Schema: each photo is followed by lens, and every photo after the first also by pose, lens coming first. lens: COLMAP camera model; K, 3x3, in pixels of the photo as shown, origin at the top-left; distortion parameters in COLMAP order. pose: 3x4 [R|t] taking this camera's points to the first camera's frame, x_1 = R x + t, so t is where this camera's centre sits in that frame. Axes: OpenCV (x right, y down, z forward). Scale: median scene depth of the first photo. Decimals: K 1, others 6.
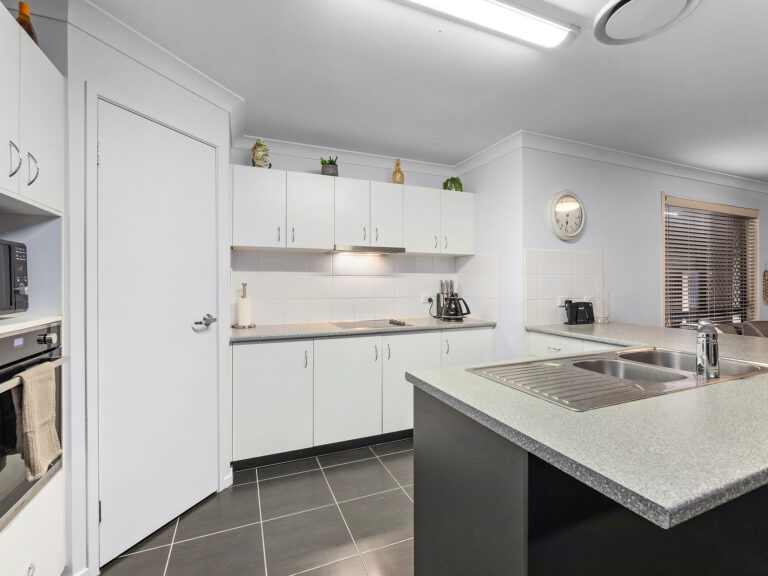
lens RADIAL K [[347.6, 0, 384.9], [0, 347.6, 285.6], [0, 0, 1]] dist [0.001972, -0.001706]
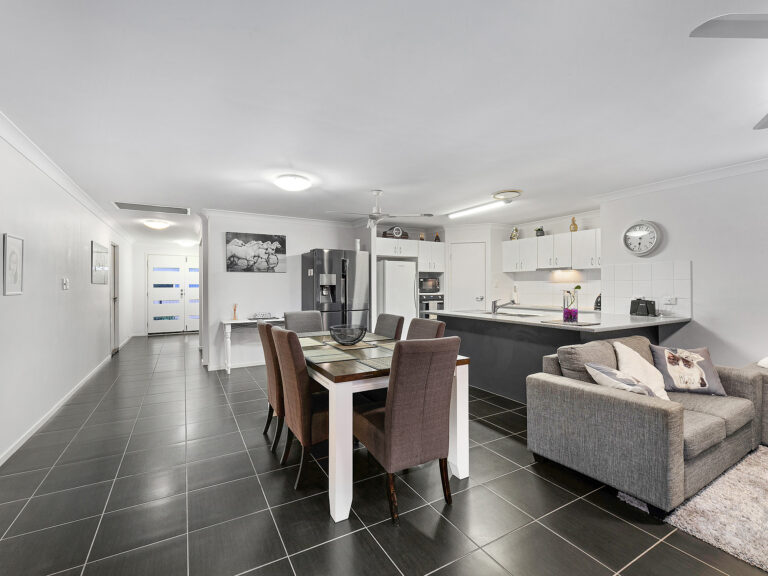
lens RADIAL K [[347.6, 0, 376.9], [0, 347.6, 286.4], [0, 0, 1]] dist [0.001972, -0.001706]
pose [[0.107073, 0.001317, -0.994250, 1.831611], [-0.007687, 0.999970, 0.000496, -0.000124], [0.994221, 0.007589, 0.107080, -0.217452]]
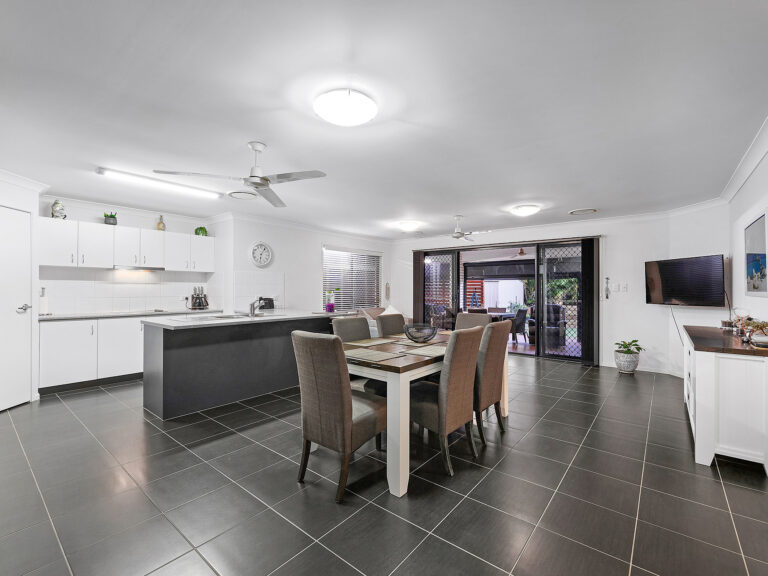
lens RADIAL K [[347.6, 0, 386.0], [0, 347.6, 290.1], [0, 0, 1]] dist [0.001972, -0.001706]
pose [[0.884185, 0.003681, 0.467123, 0.231483], [-0.000124, 0.999971, -0.007646, 0.016602], [-0.467138, 0.006703, 0.884159, -1.097515]]
